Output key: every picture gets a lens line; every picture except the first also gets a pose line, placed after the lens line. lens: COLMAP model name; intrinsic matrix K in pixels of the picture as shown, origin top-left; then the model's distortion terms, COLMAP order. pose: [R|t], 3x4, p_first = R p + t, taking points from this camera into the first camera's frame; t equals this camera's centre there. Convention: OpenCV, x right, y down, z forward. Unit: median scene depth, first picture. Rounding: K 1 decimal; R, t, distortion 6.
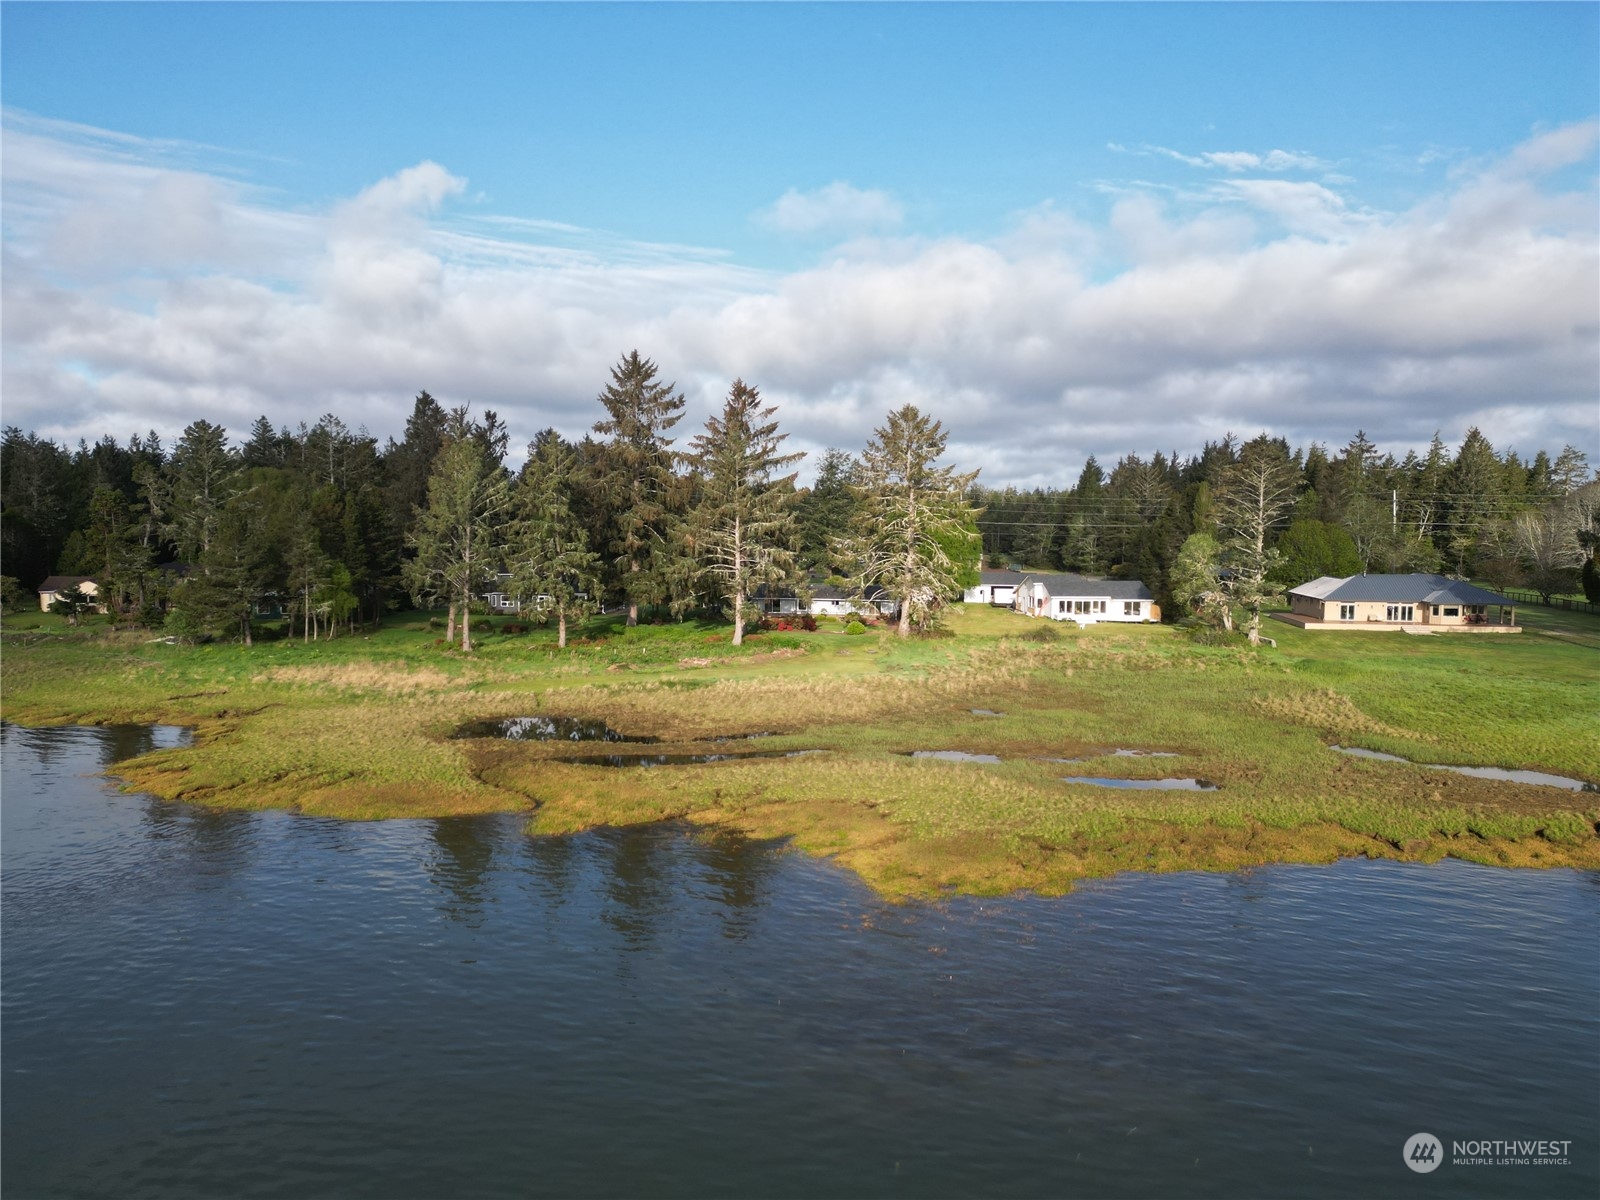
lens RADIAL K [[1104.5, 0, 792.0], [0, 1104.5, 593.2], [0, 0, 1]] dist [0.063894, -0.051185]
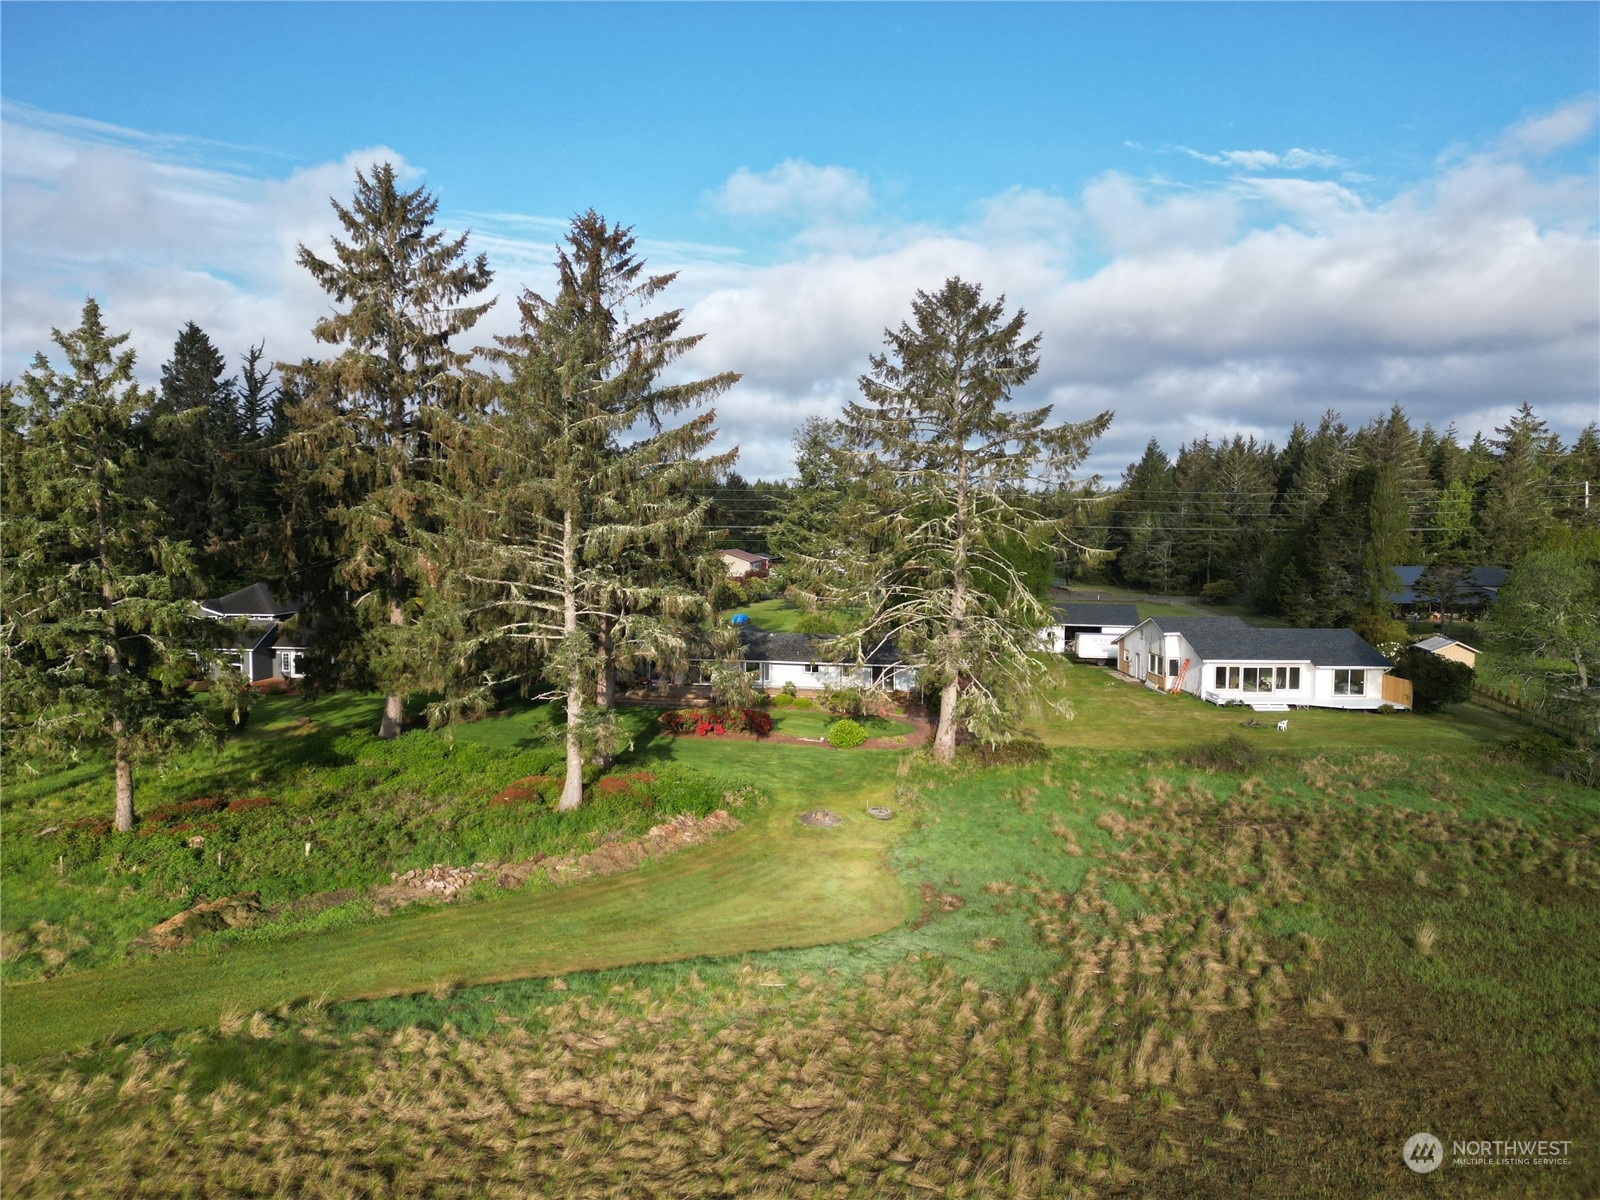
lens RADIAL K [[1104.5, 0, 806.2], [0, 1104.5, 602.9], [0, 0, 1]] dist [0.063894, -0.051185]
pose [[0.999992, 0.002963, 0.002582, 0.038933], [-0.002981, 0.999972, 0.006899, -0.033377], [-0.002561, -0.006906, 0.999973, 0.514772]]
